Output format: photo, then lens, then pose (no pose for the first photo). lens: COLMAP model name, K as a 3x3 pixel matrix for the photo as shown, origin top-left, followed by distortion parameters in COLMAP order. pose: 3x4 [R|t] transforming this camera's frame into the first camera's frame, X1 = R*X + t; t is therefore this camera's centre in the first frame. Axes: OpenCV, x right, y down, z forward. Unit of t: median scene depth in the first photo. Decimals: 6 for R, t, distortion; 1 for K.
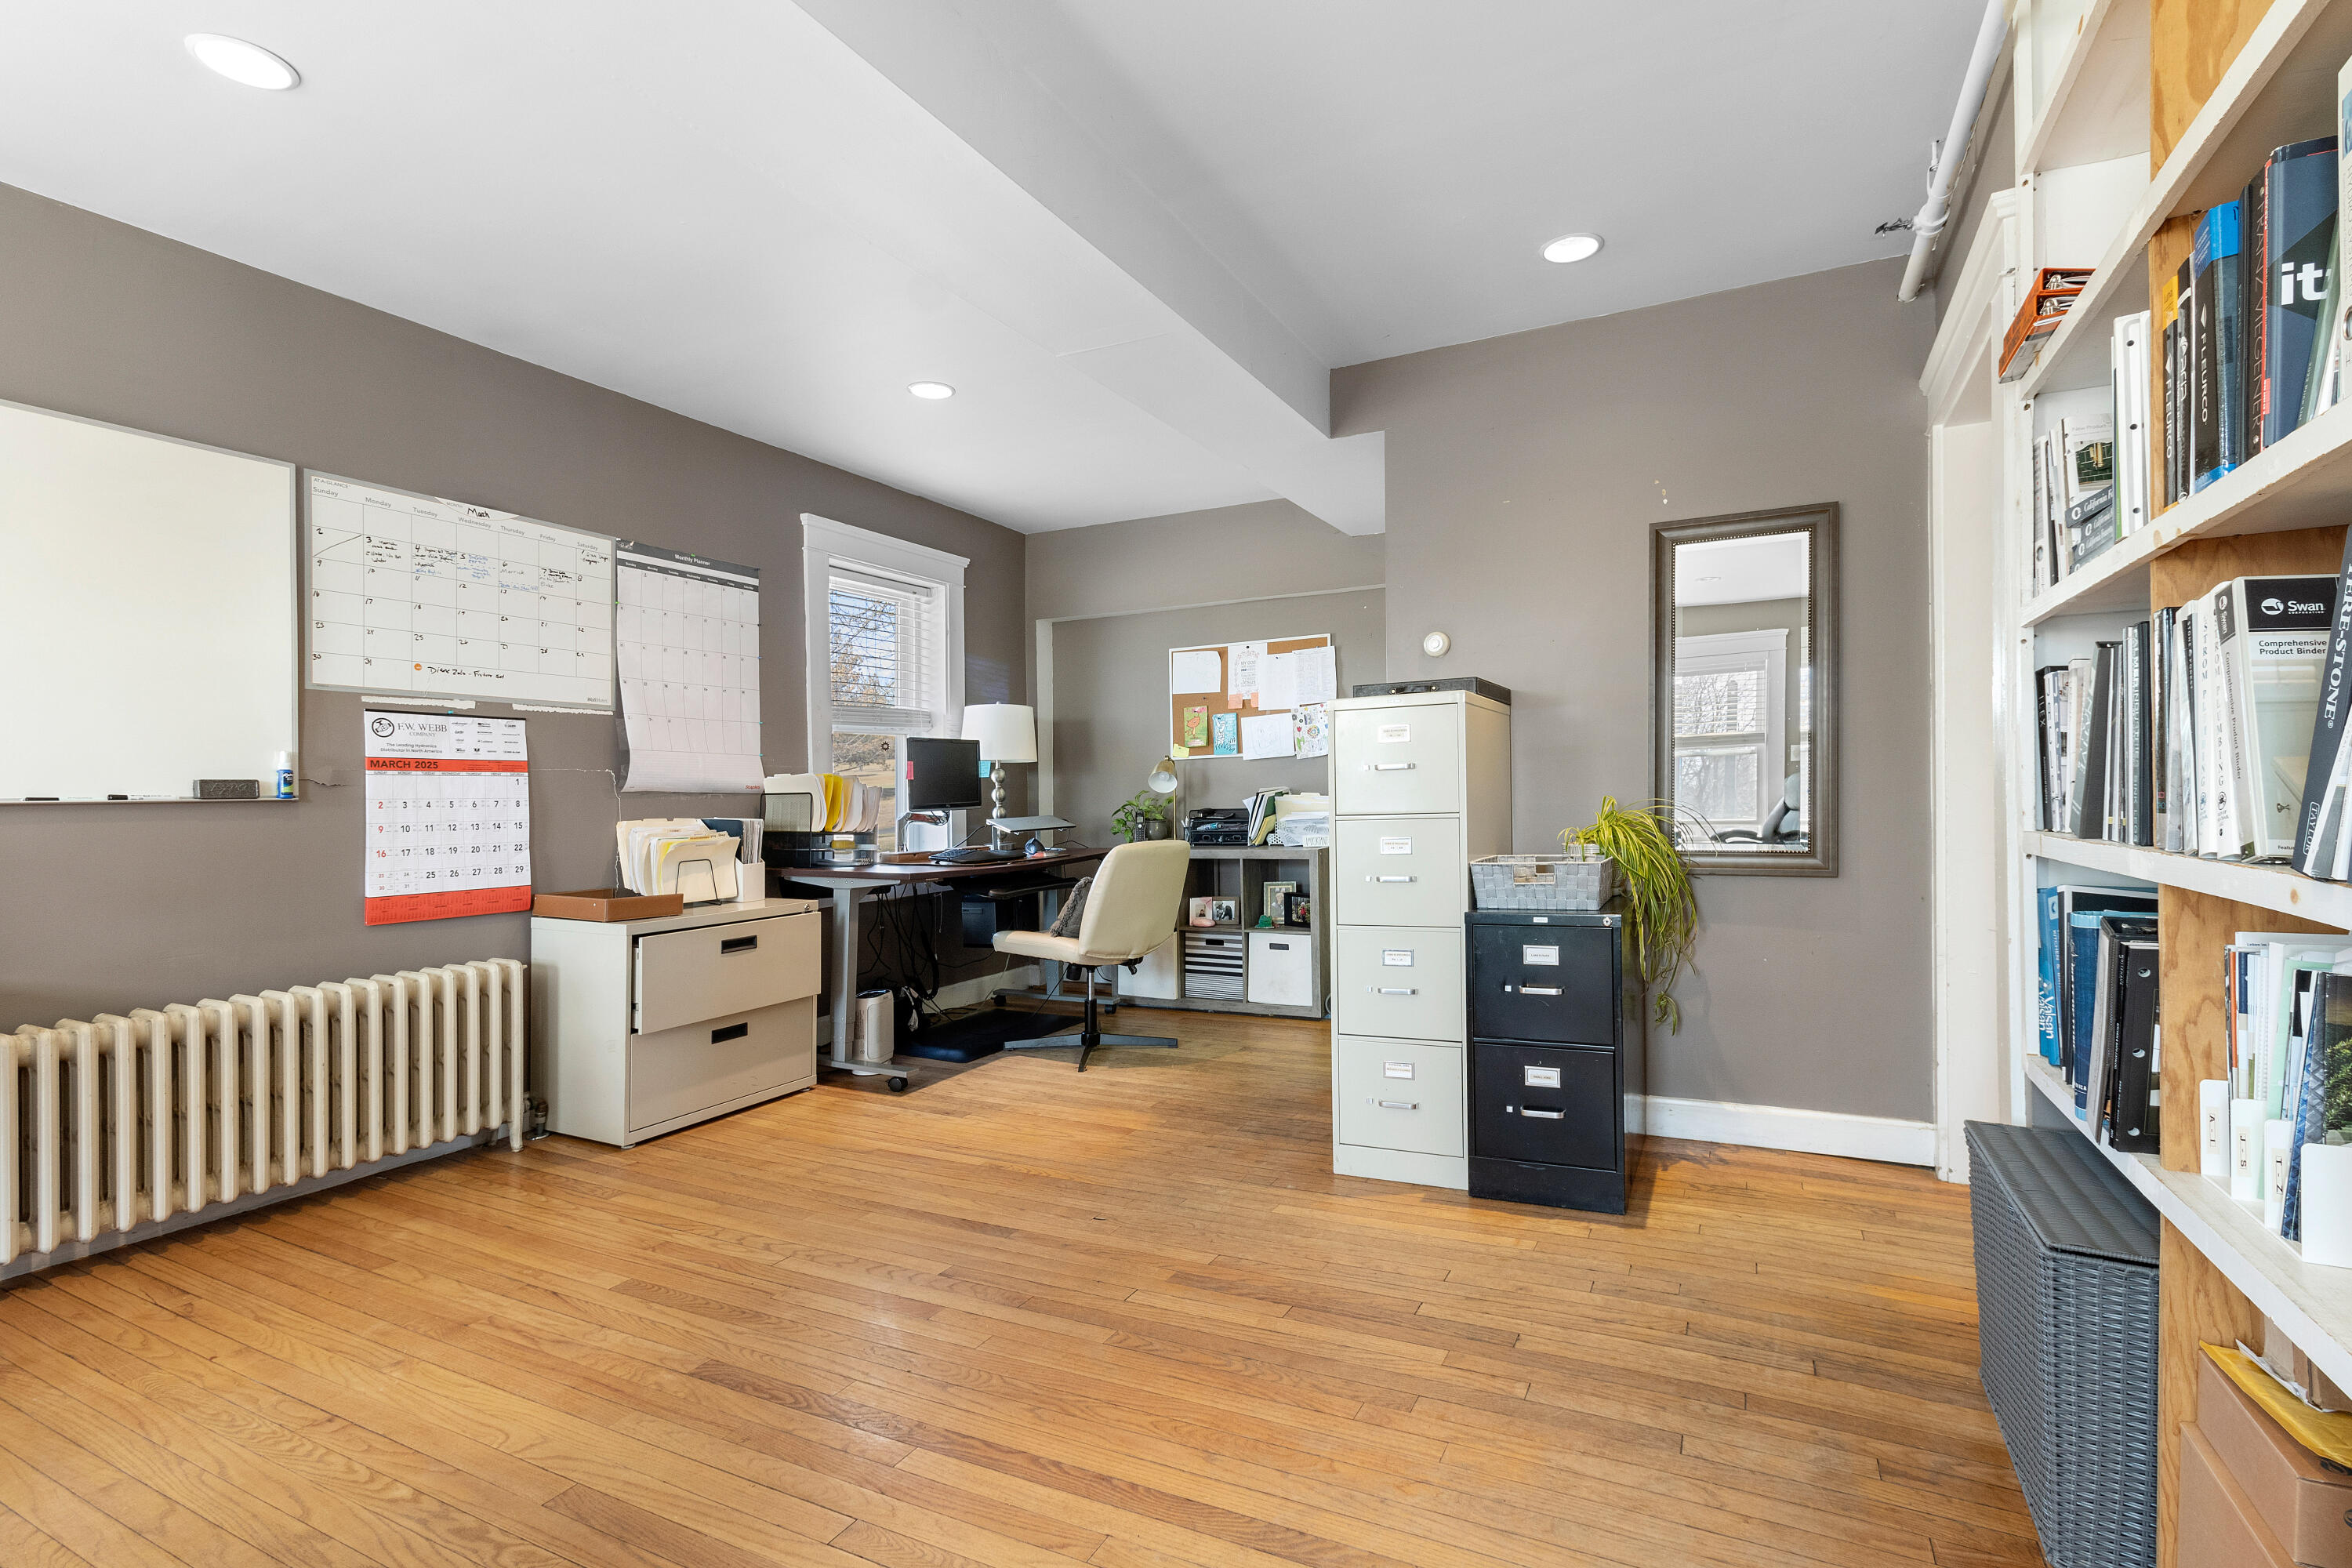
lens RADIAL K [[1079.3, 0, 1215.9], [0, 1079.3, 830.5], [0, 0, 1]] dist [0.002084, 0.000030]
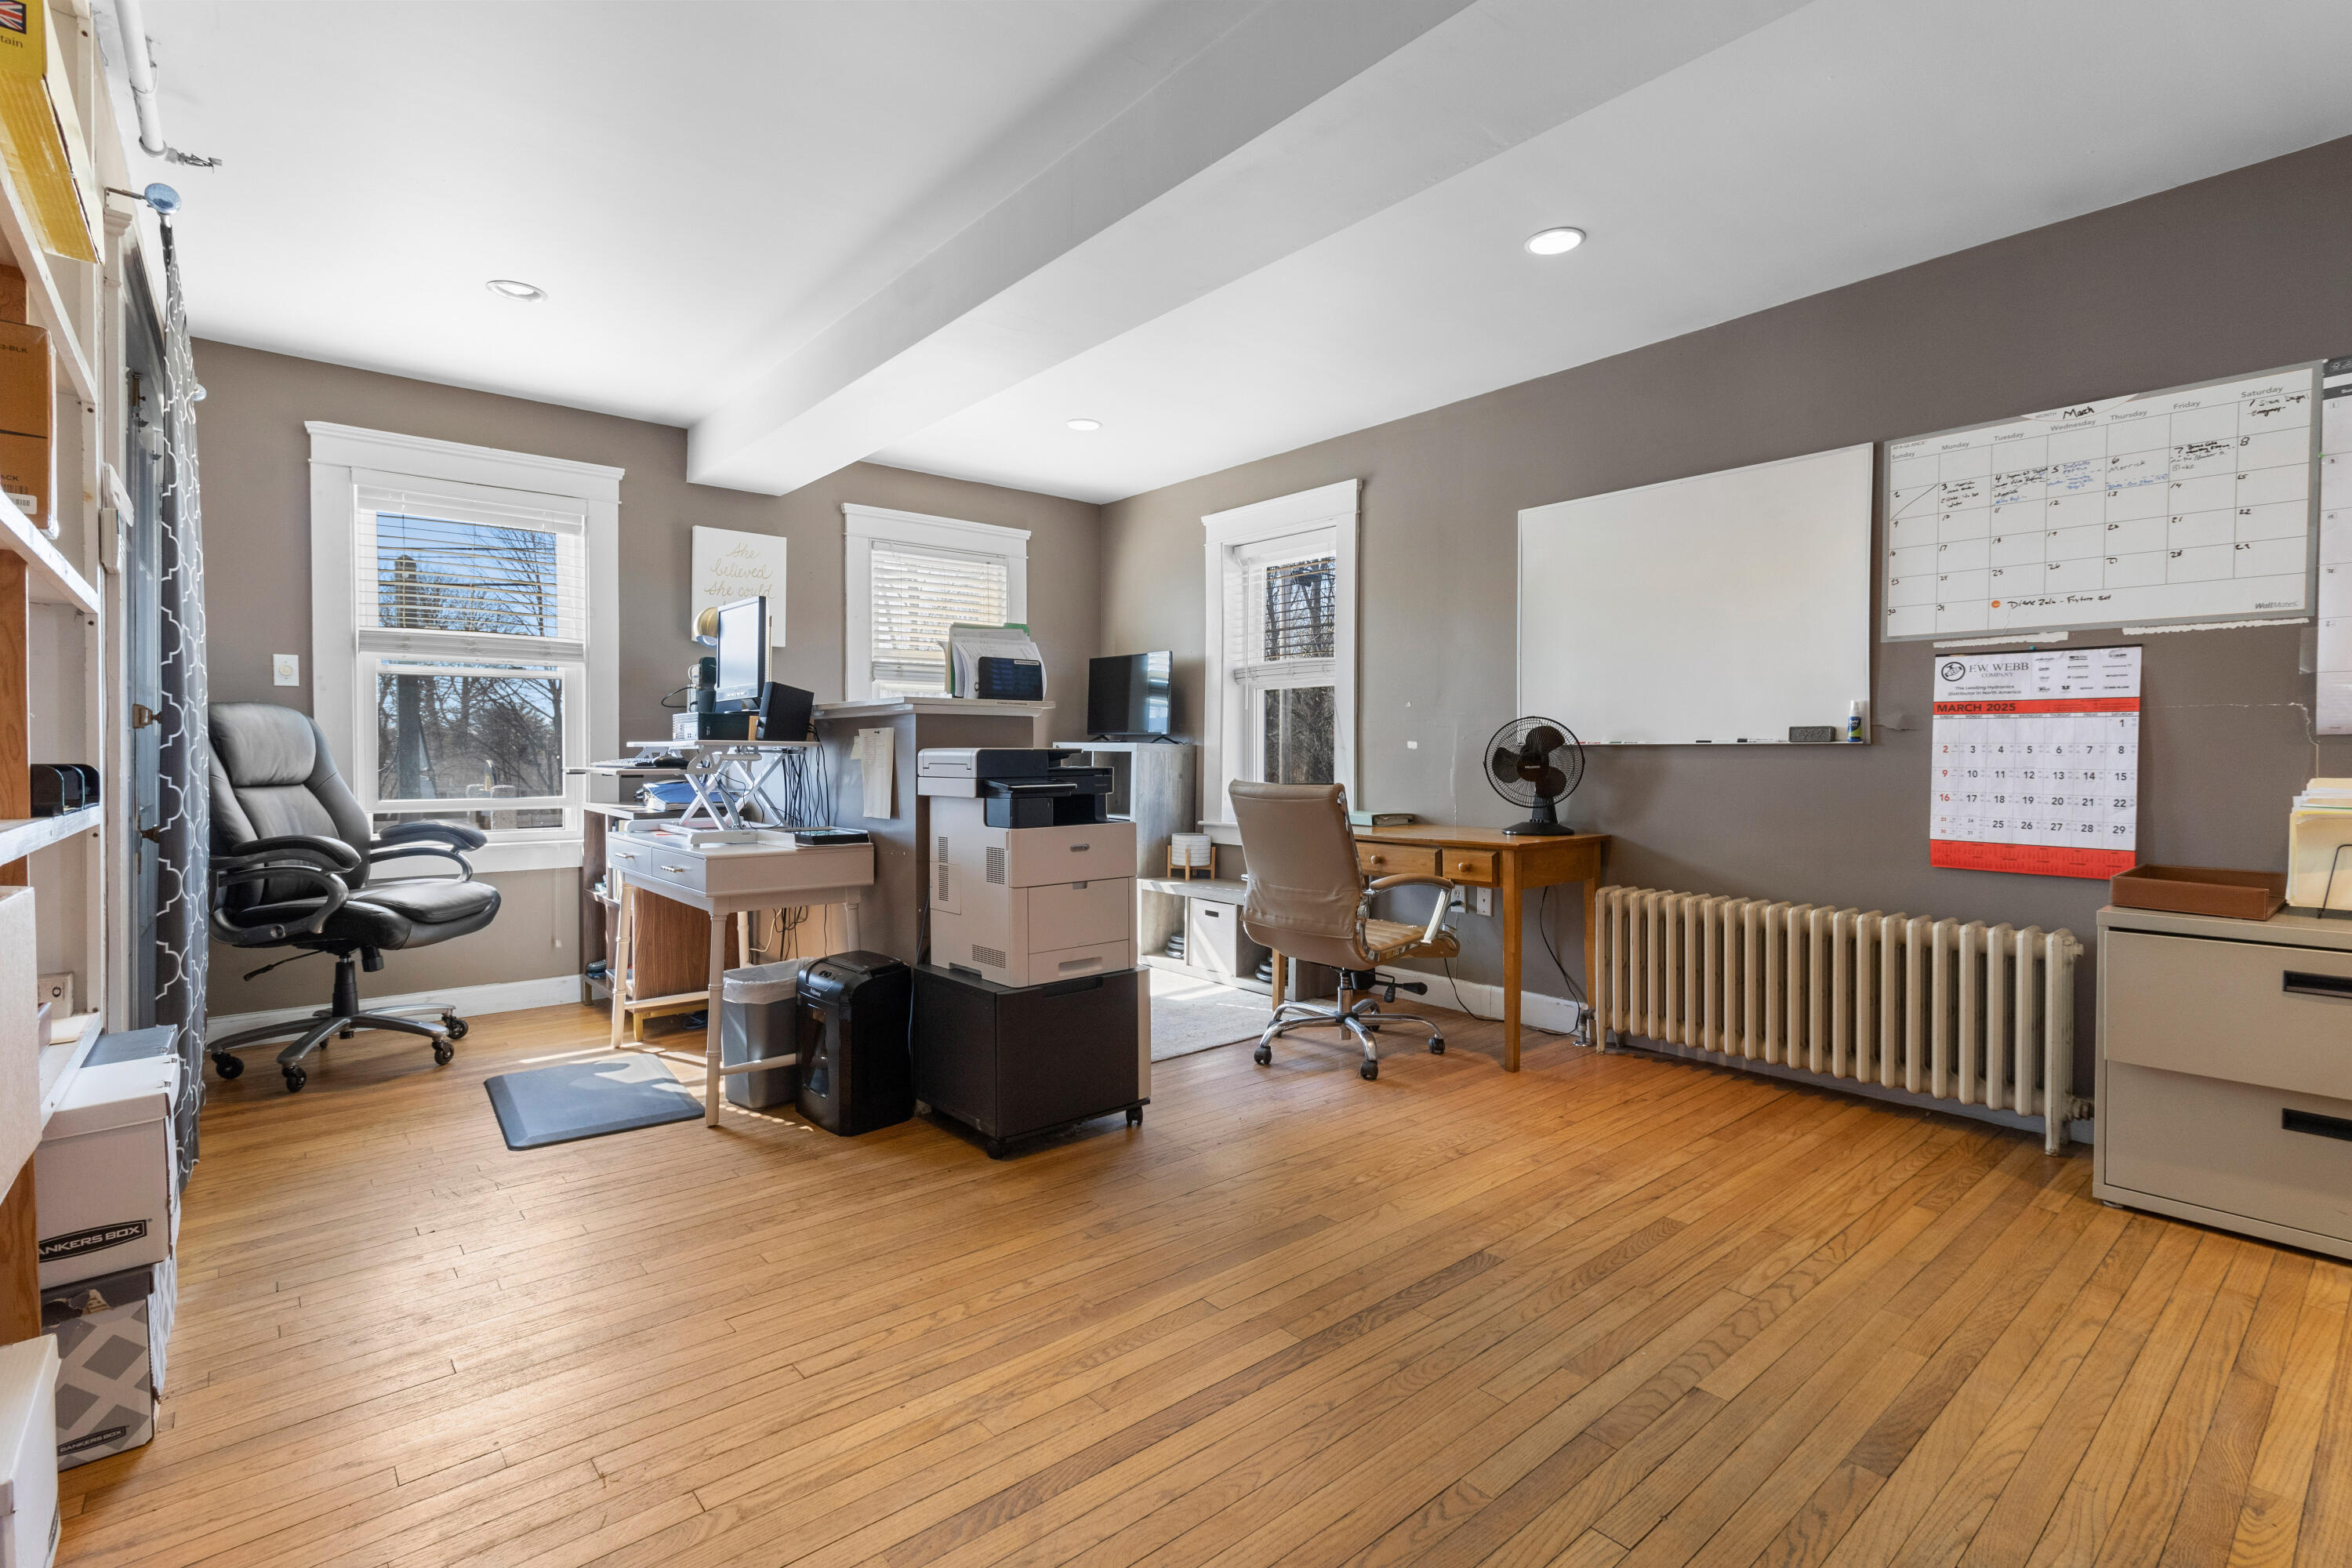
lens RADIAL K [[1089.0, 0, 1176.0], [0, 1089.0, 784.0], [0, 0, 1]] dist [-0.000043, 0.000227]
pose [[-0.400491, 0.045922, -0.915149, 0.436488], [-0.024315, 0.997859, 0.060713, -0.034791], [0.915978, 0.046567, -0.398517, 0.738515]]
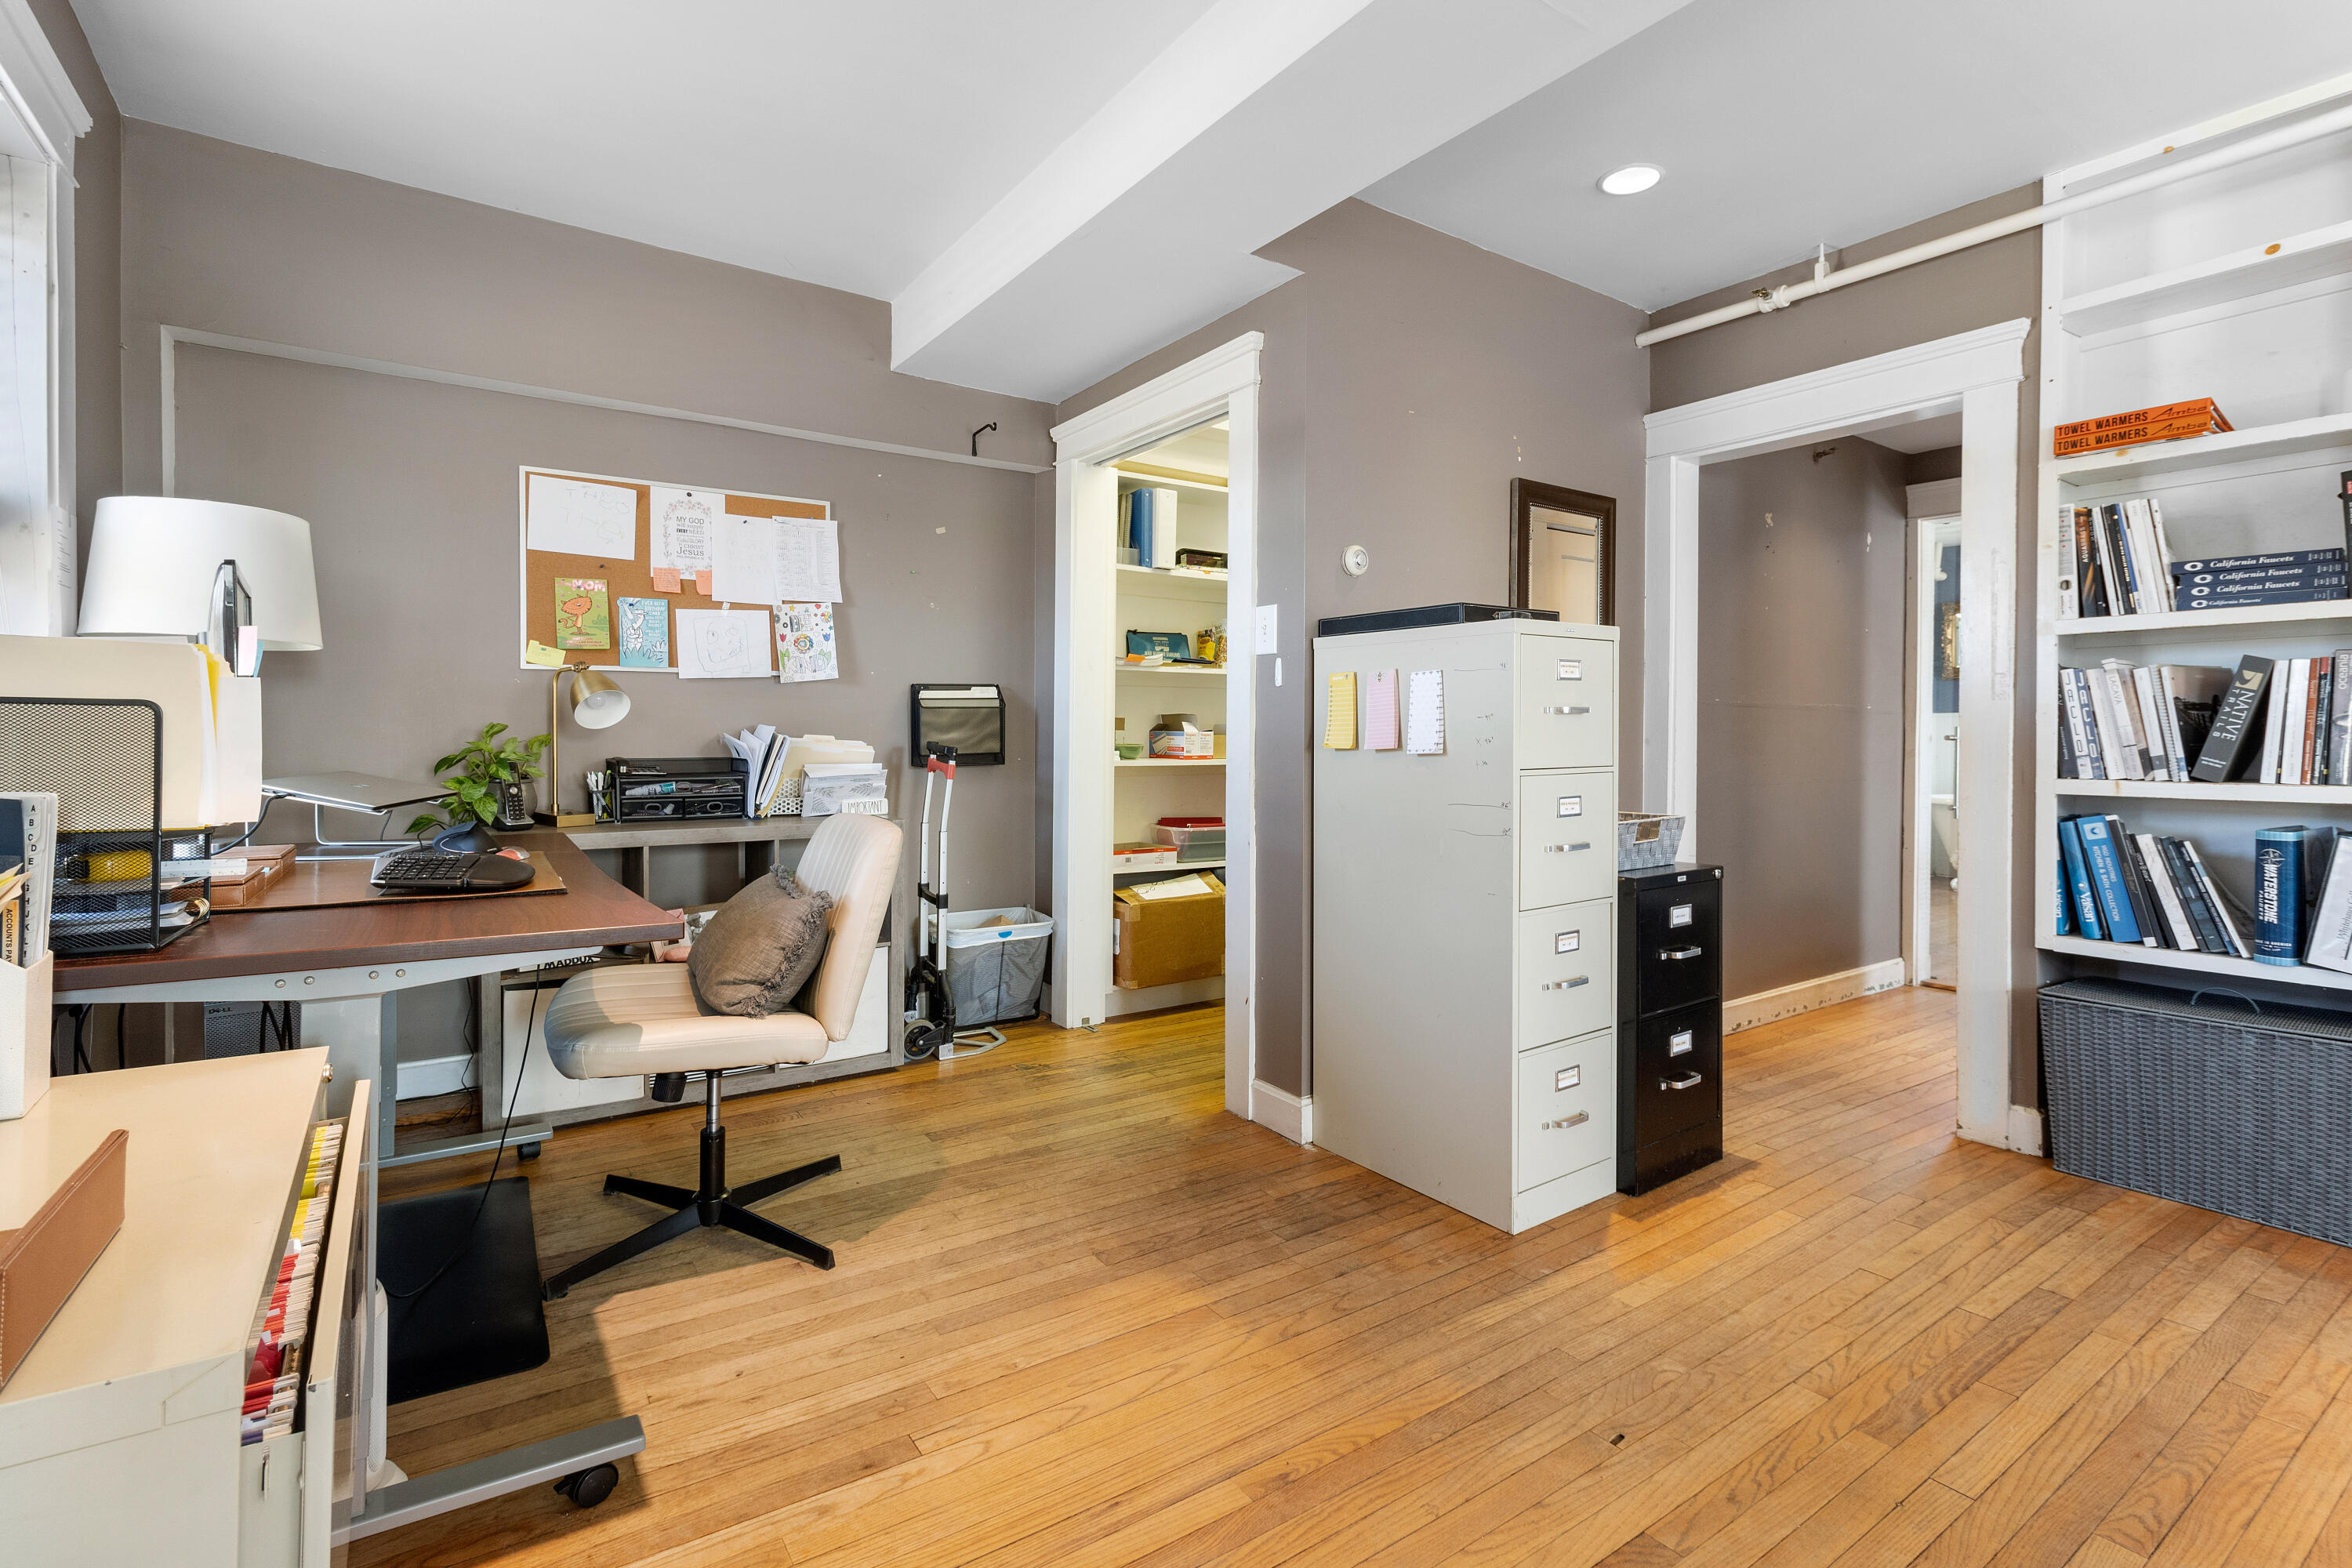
lens RADIAL K [[1104.4, 0, 1187.7], [0, 1104.4, 769.4], [0, 0, 1]] dist [0.003863, 0.000524]
pose [[0.490366, -0.004727, 0.871504, -0.671228], [0.013155, 0.999912, -0.001978, -0.015484], [-0.871417, 0.012434, 0.490385, 0.789762]]
